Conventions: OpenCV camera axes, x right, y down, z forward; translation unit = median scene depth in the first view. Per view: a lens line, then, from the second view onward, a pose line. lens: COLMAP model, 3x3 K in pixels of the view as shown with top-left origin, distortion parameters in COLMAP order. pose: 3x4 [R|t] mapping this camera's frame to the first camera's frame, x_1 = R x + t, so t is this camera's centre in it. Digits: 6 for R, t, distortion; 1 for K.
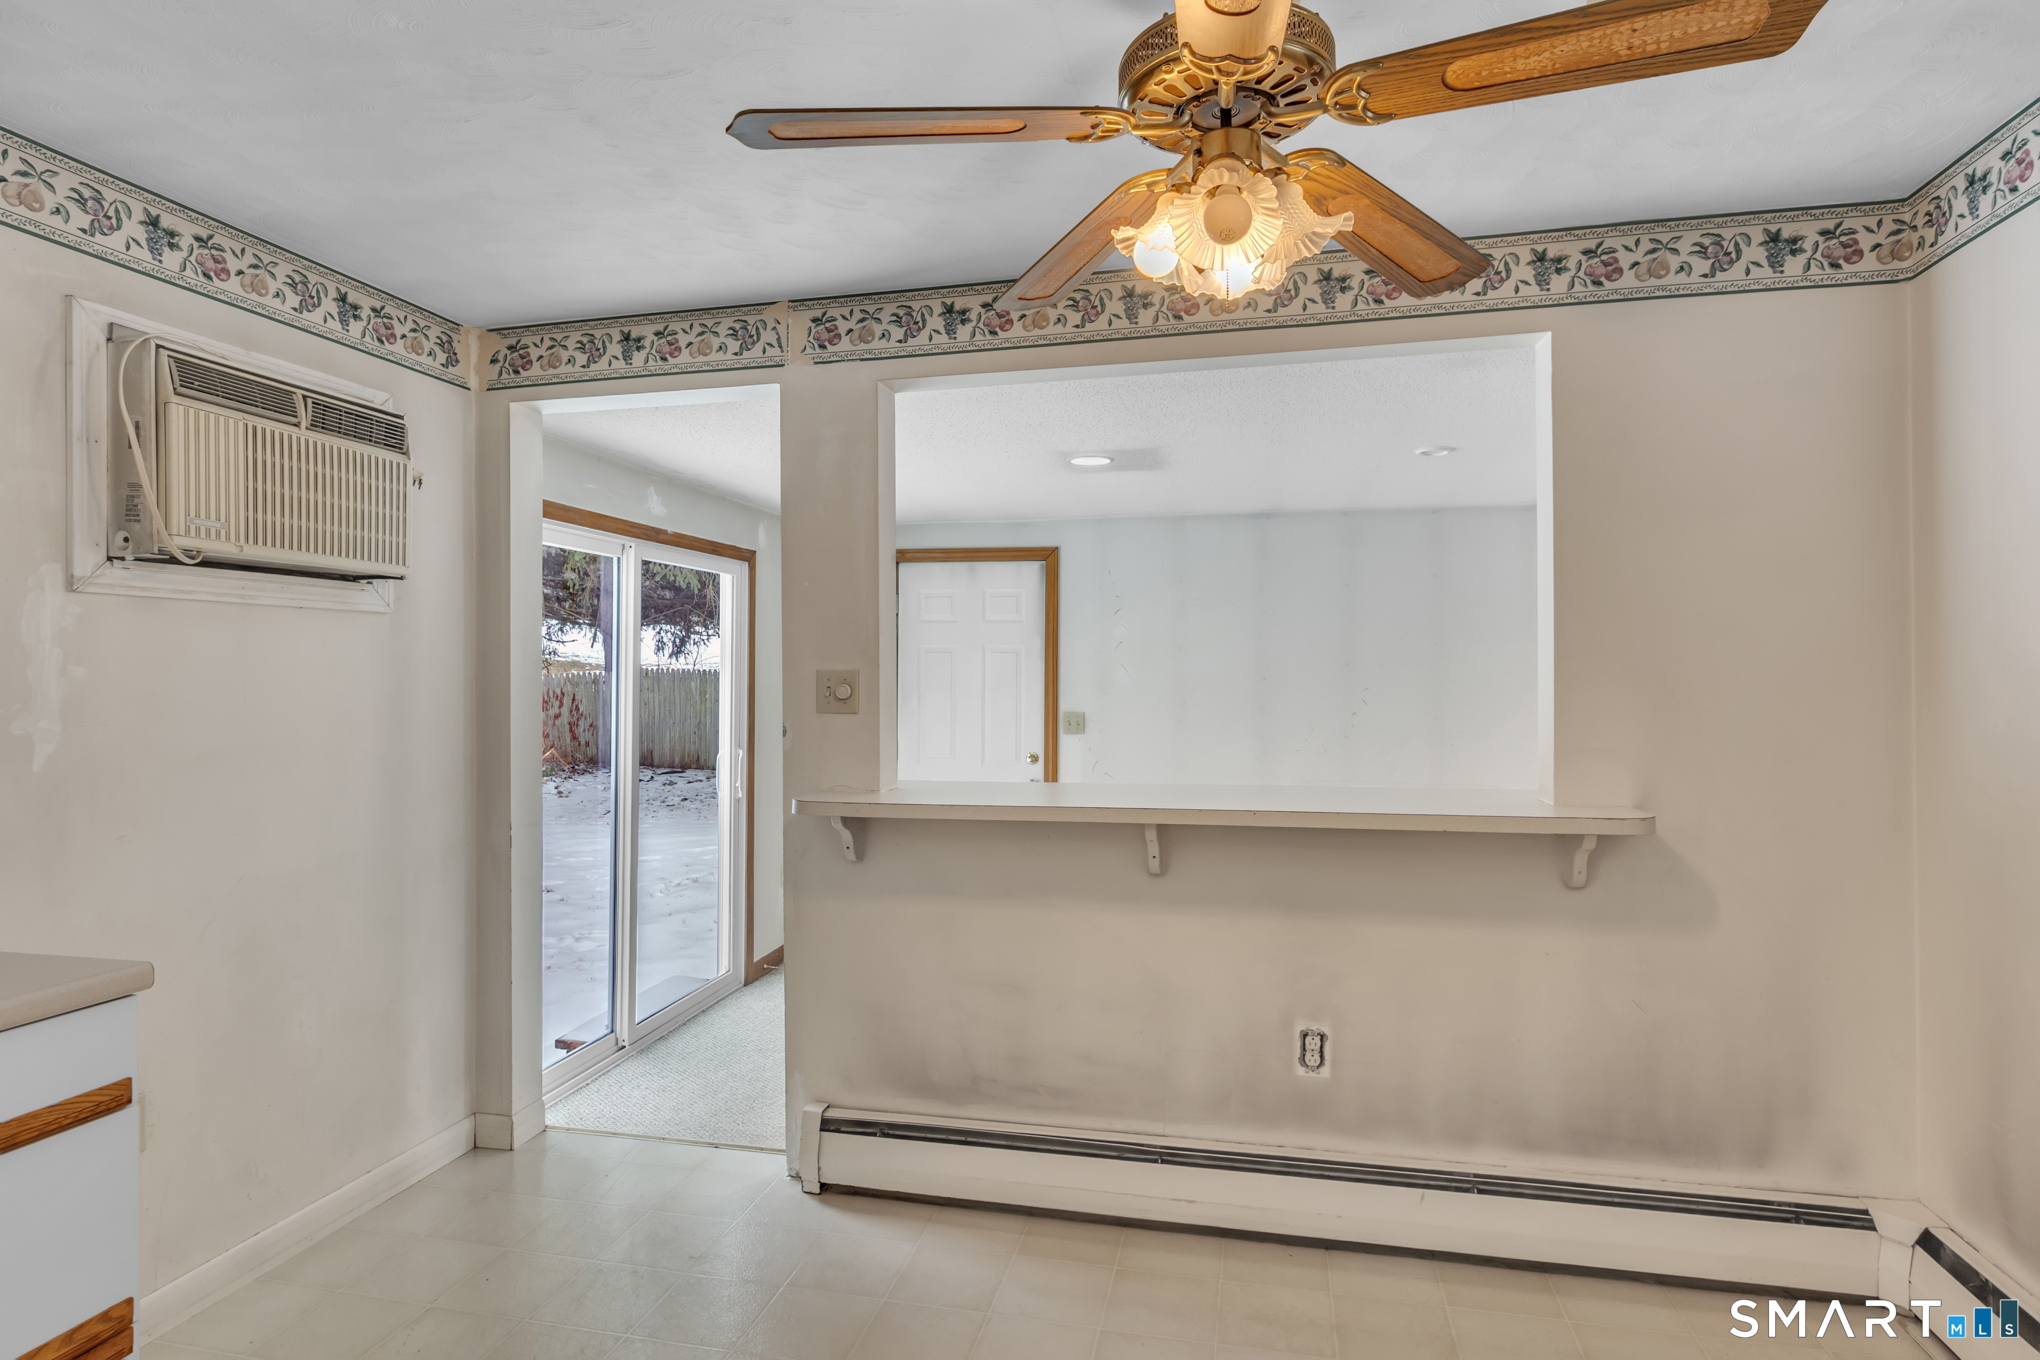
lens RADIAL K [[1083.8, 0, 1008.9], [0, 1083.8, 670.4], [0, 0, 1]] dist [-0.006845, 0.002504]
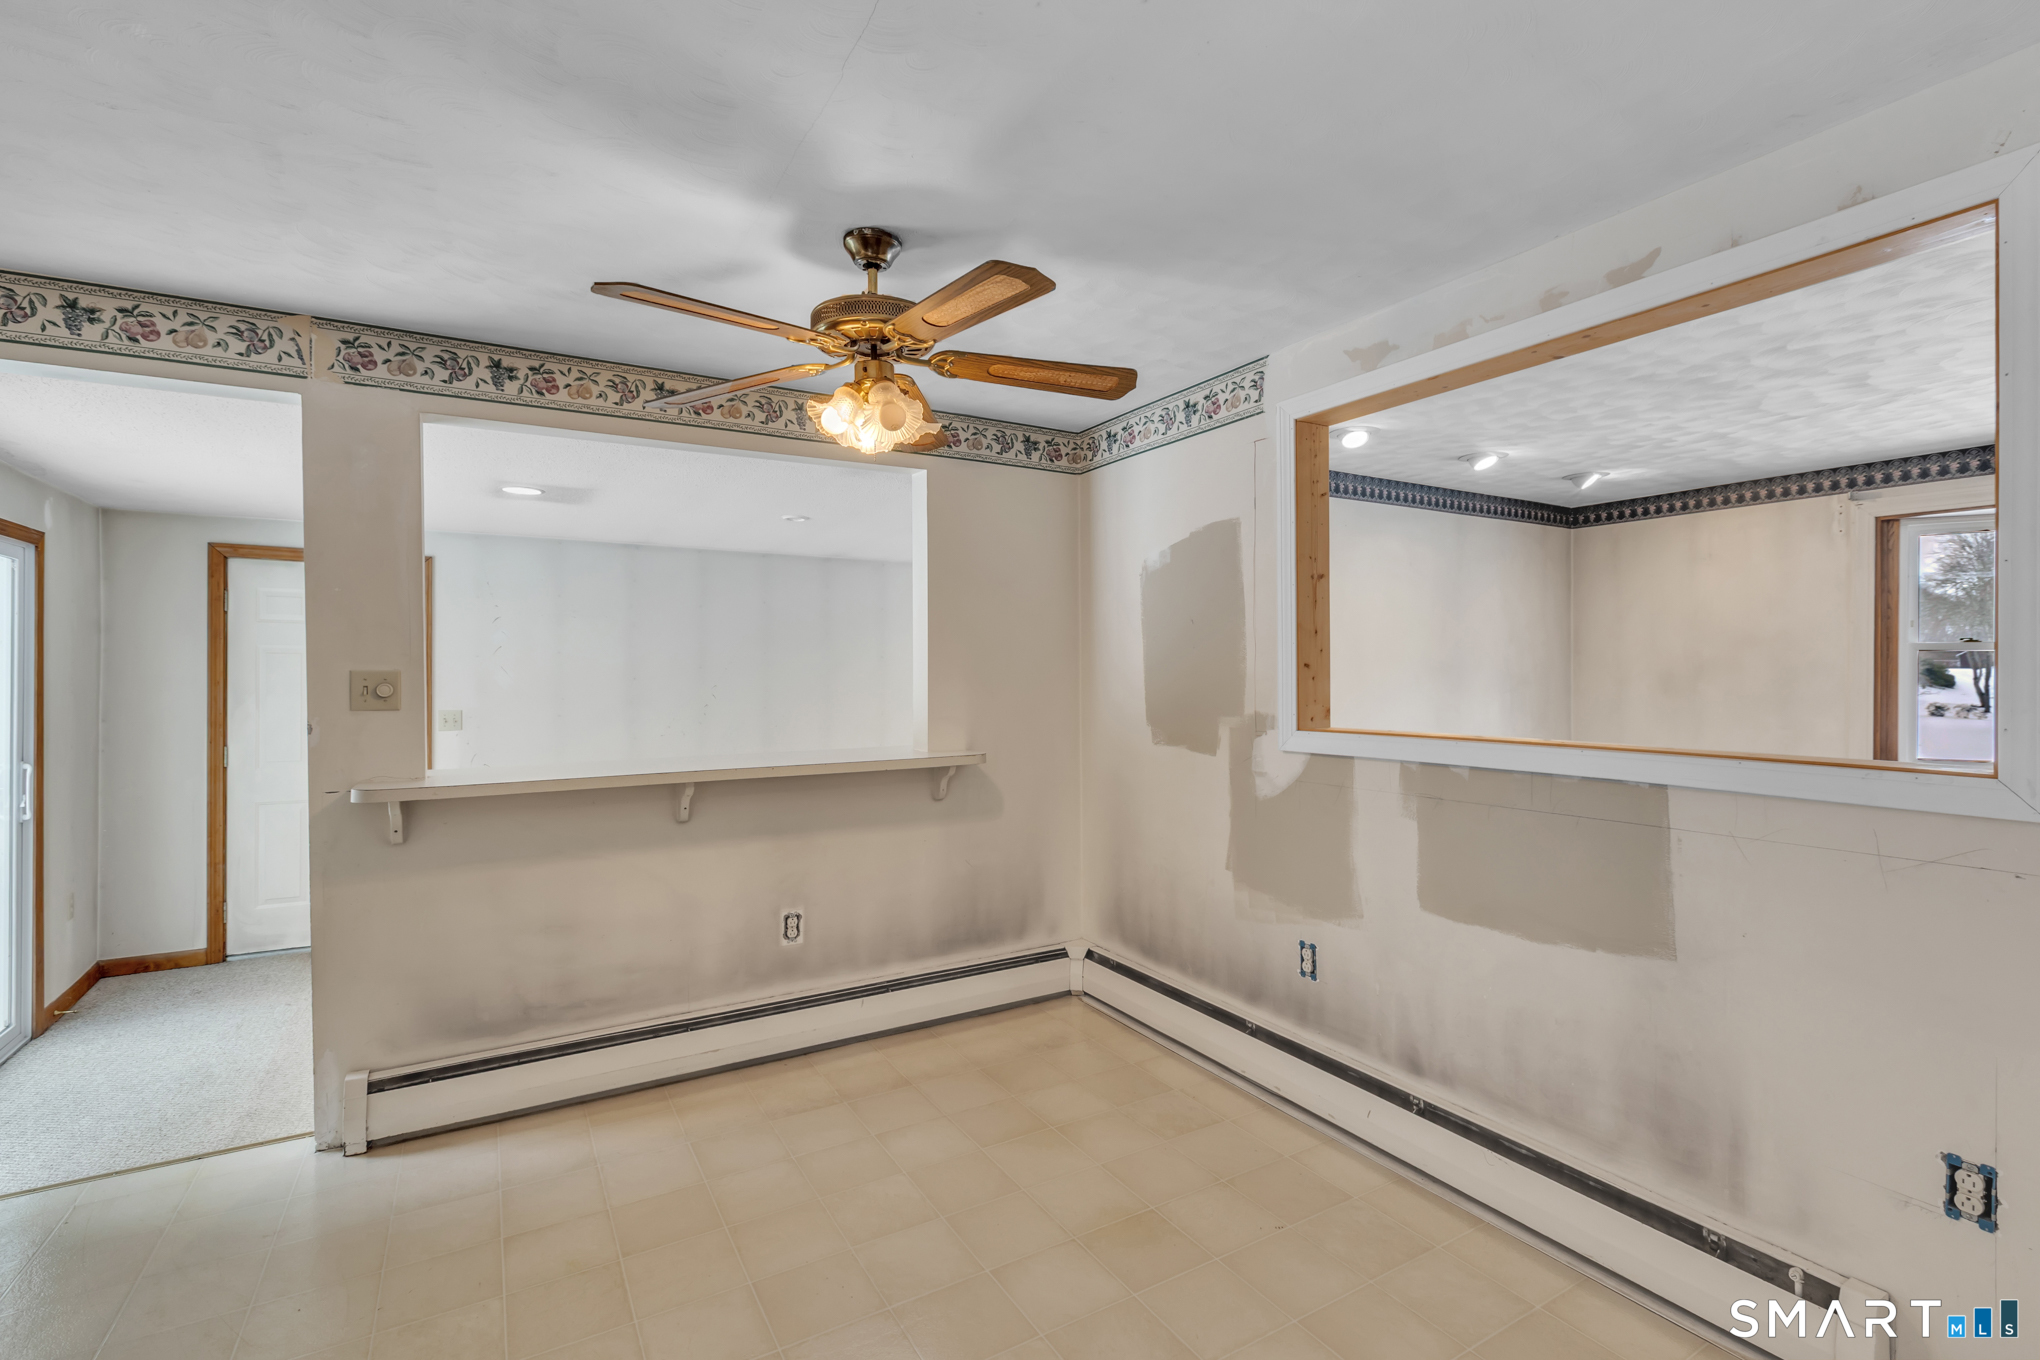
lens RADIAL K [[921.1, 0, 1020.8], [0, 921.1, 679.0], [0, 0, 1]] dist [-0.000068, -0.000605]
pose [[0.721161, -0.004583, 0.692753, -0.364109], [0.000111, 0.999979, 0.006500, 0.002201], [-0.692768, -0.004611, 0.721146, -0.127456]]
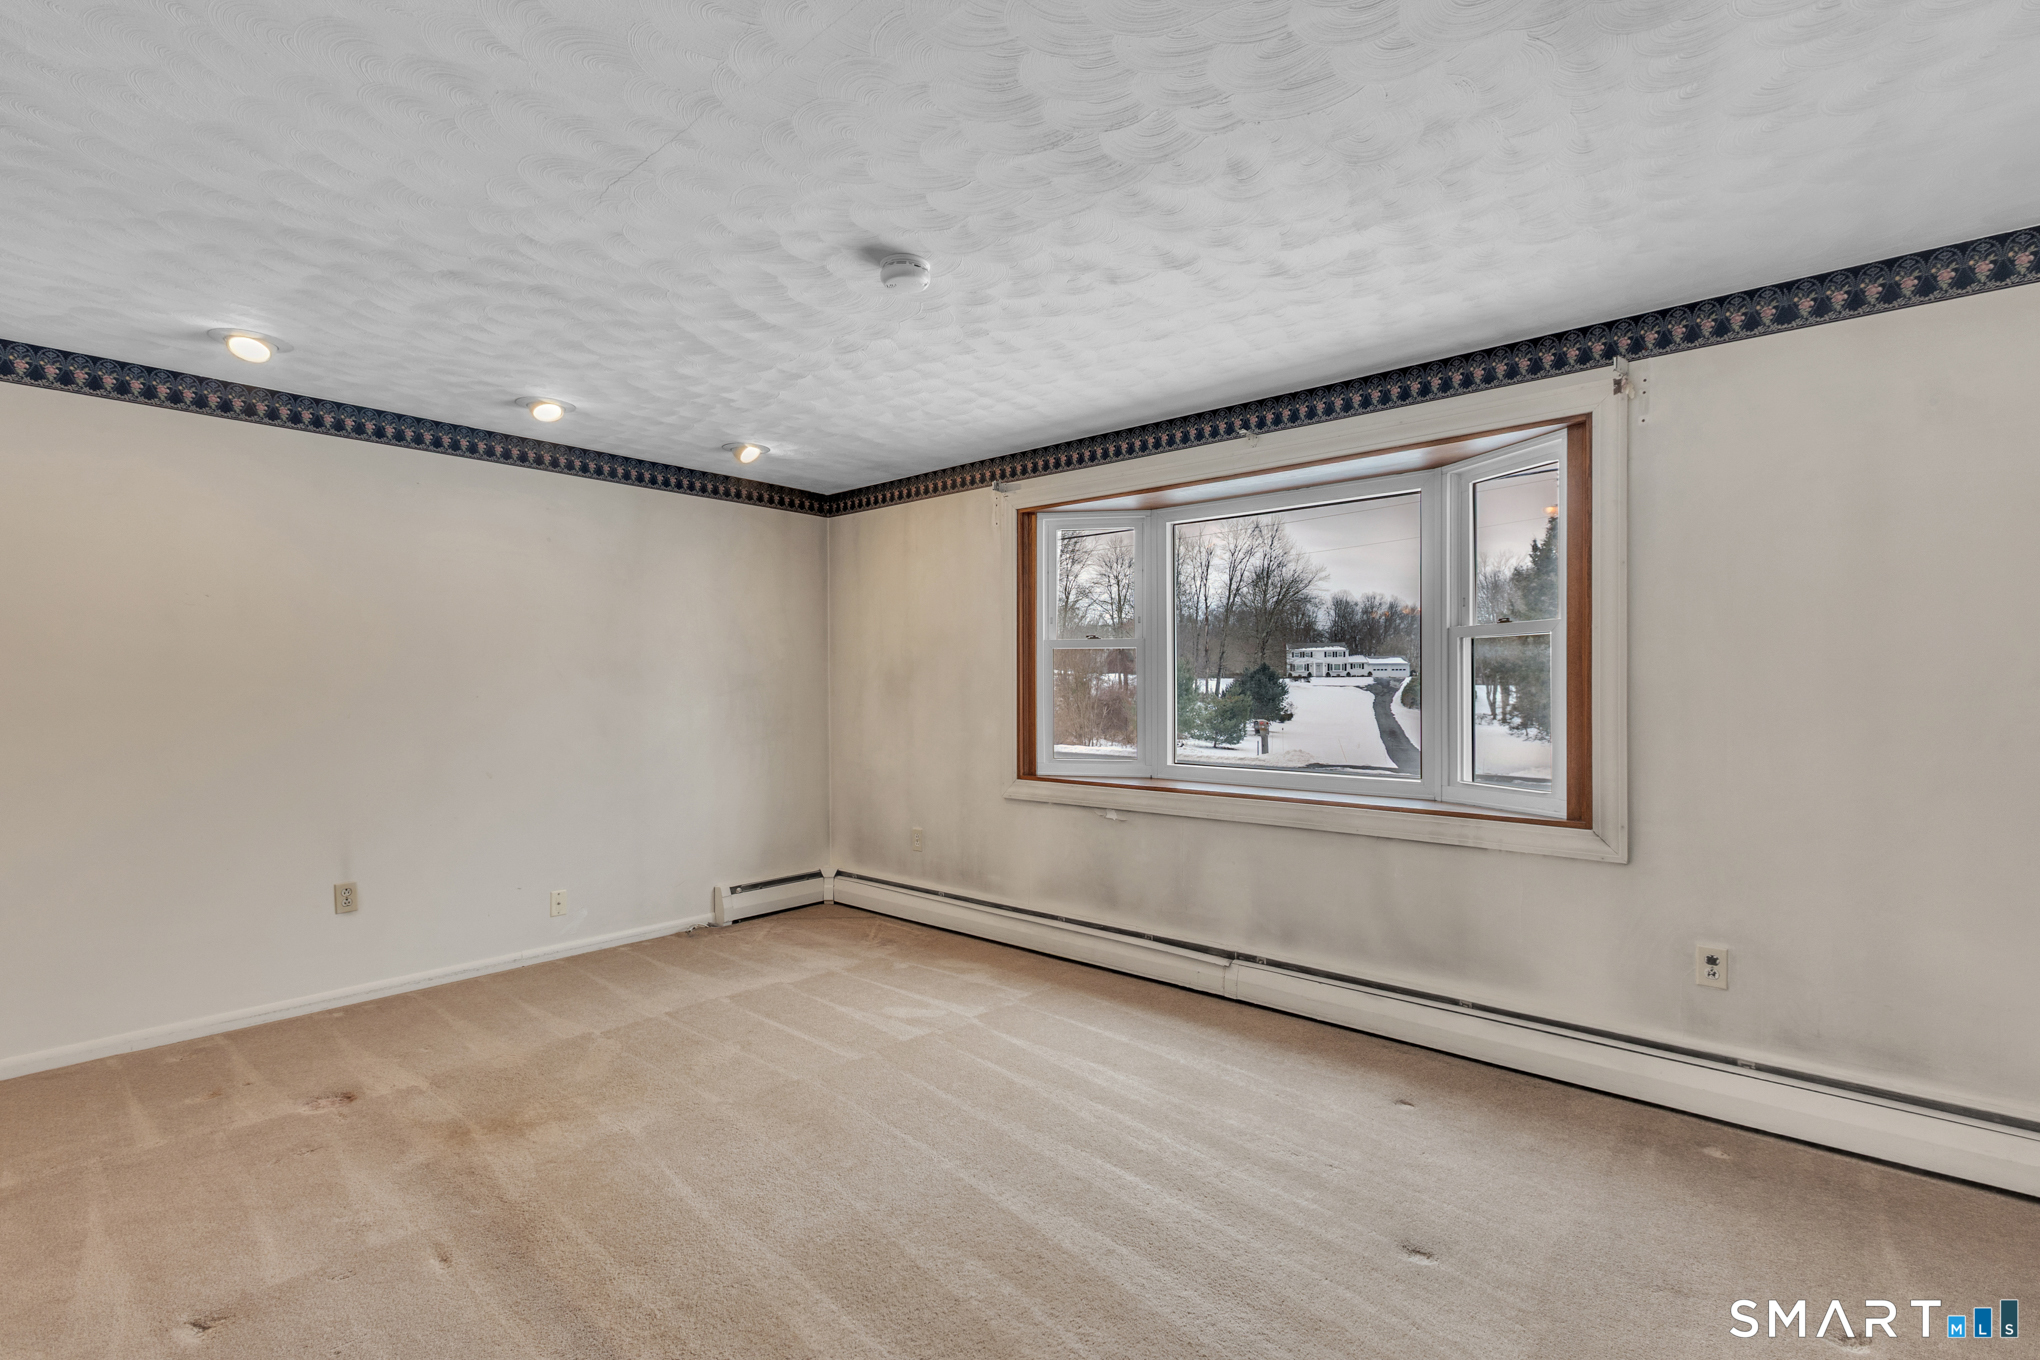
lens RADIAL K [[921.1, 0, 1014.3], [0, 921.1, 686.8], [0, 0, 1]] dist [-0.000068, -0.000605]
pose [[0.466195, 0.002010, 0.884680, 0.509497], [-0.000539, 0.999998, -0.001989, 0.036066], [-0.884682, 0.000451, 0.466195, -0.770585]]
